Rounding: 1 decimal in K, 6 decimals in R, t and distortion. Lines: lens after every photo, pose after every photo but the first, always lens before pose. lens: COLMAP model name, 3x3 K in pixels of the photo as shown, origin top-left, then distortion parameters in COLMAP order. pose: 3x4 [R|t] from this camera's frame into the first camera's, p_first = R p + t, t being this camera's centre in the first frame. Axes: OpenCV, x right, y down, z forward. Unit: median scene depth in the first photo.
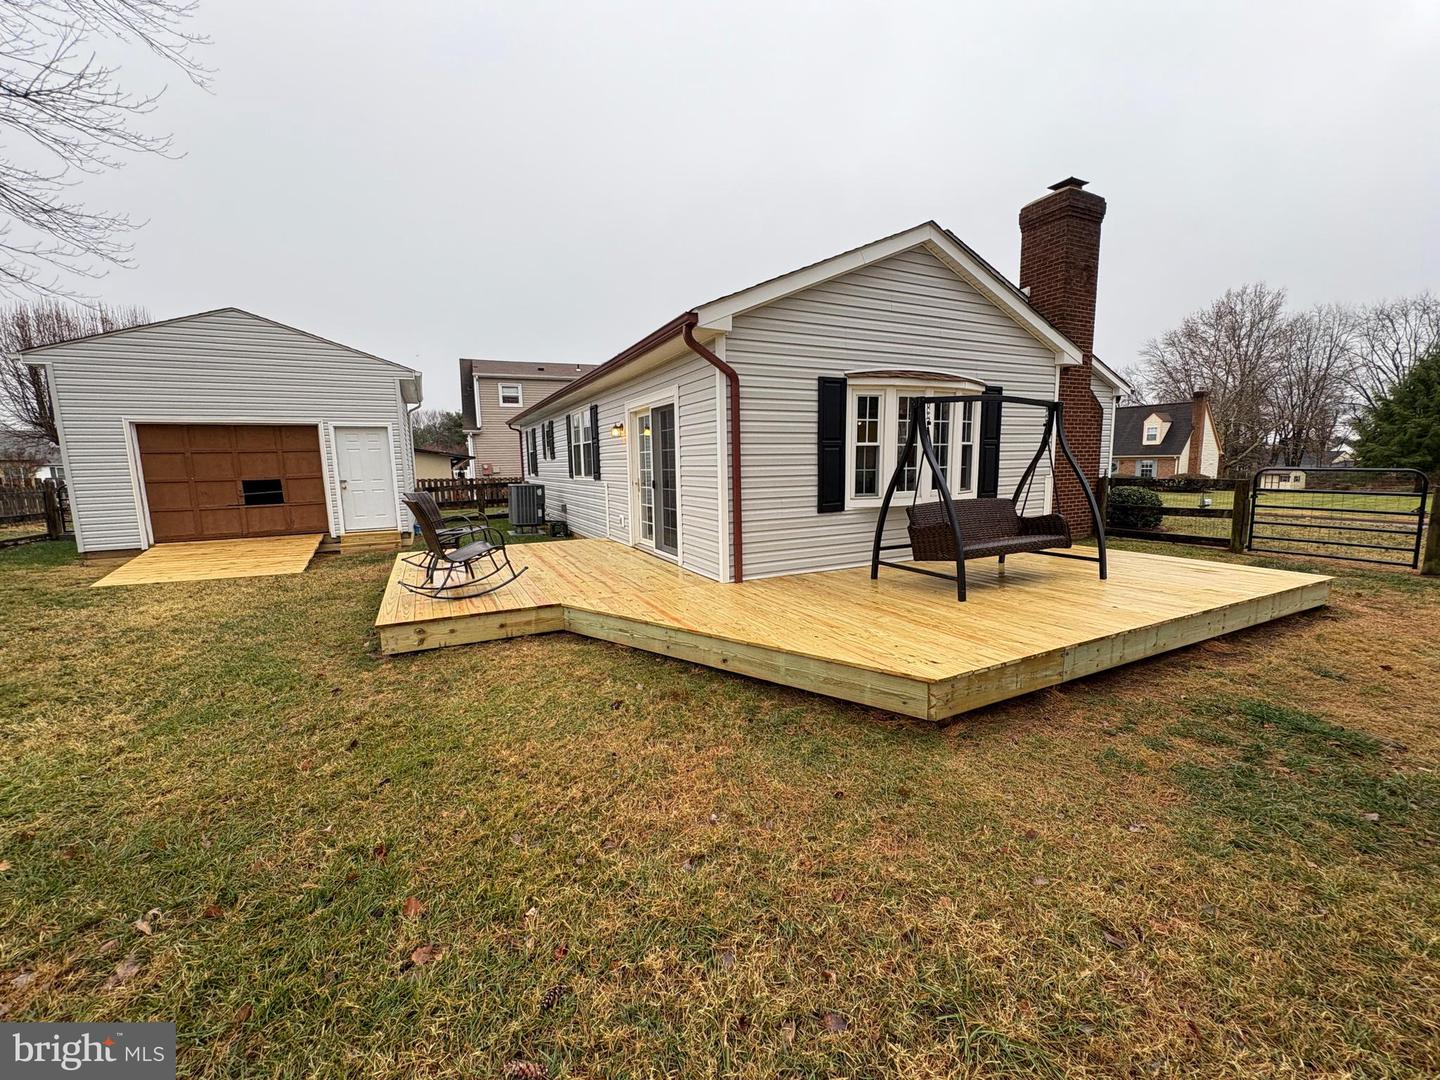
lens RADIAL K [[575.5, 0, 726.0], [0, 575.5, 539.0], [0, 0, 1]] dist [-0.003014, 0.000030]
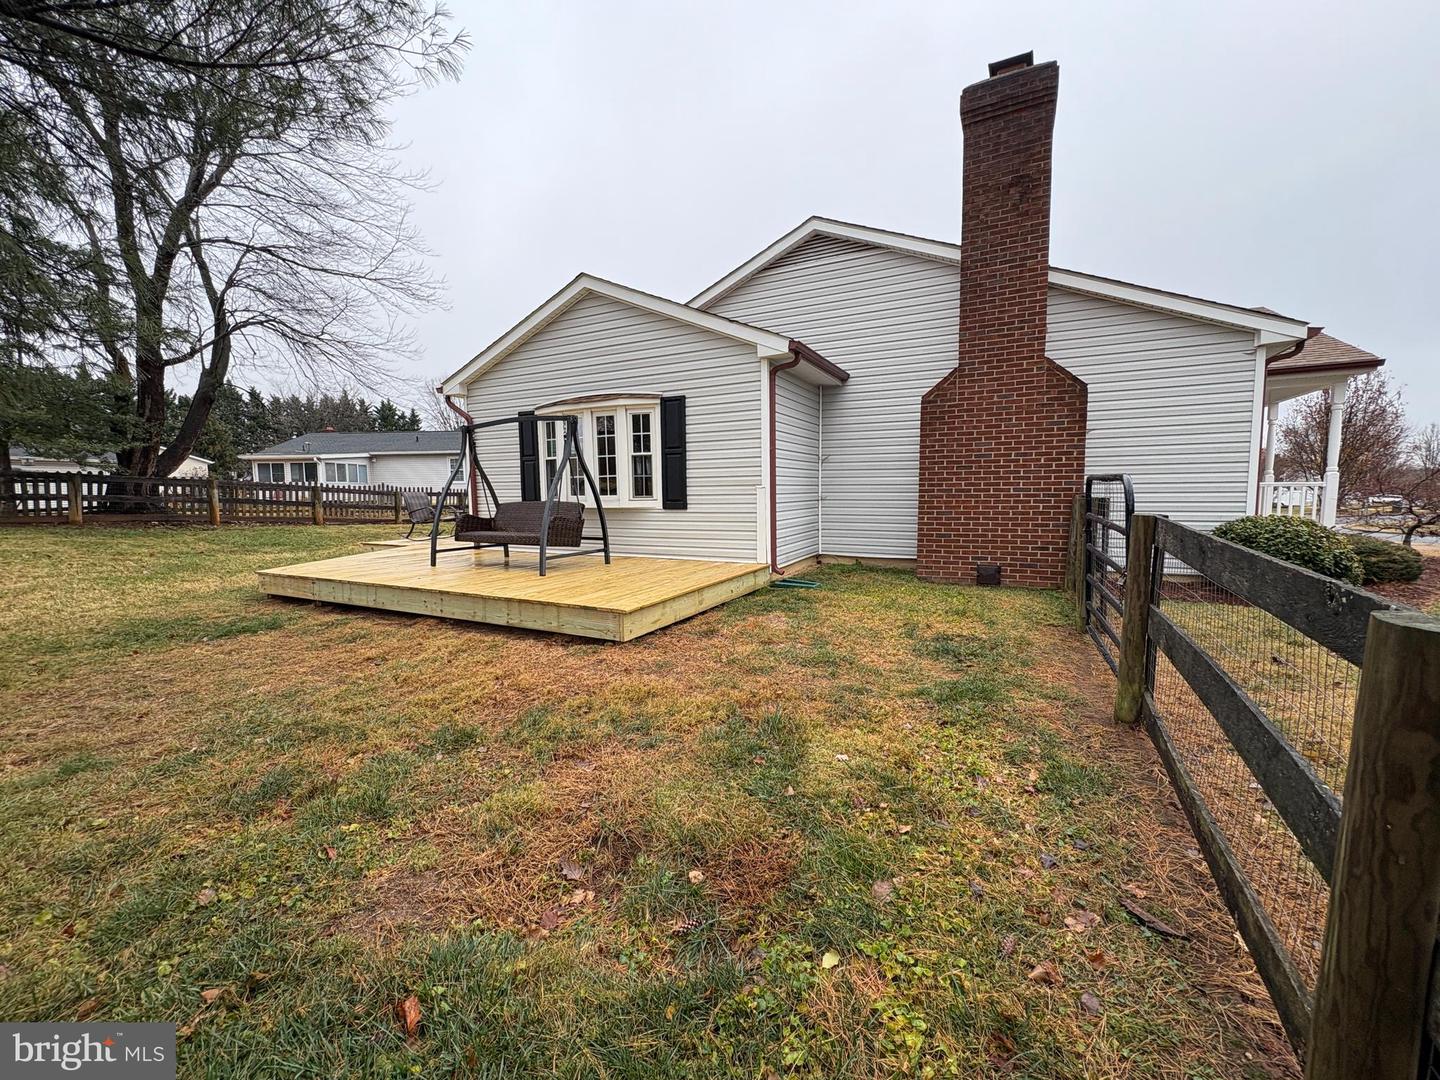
lens RADIAL K [[575.5, 0, 731.9], [0, 575.5, 537.0], [0, 0, 1]] dist [-0.003014, 0.000030]
pose [[0.592931, 0.098177, -0.799246, 1.373918], [-0.100239, 0.993819, 0.047714, -0.076858], [0.798990, 0.051824, 0.599107, 0.483612]]
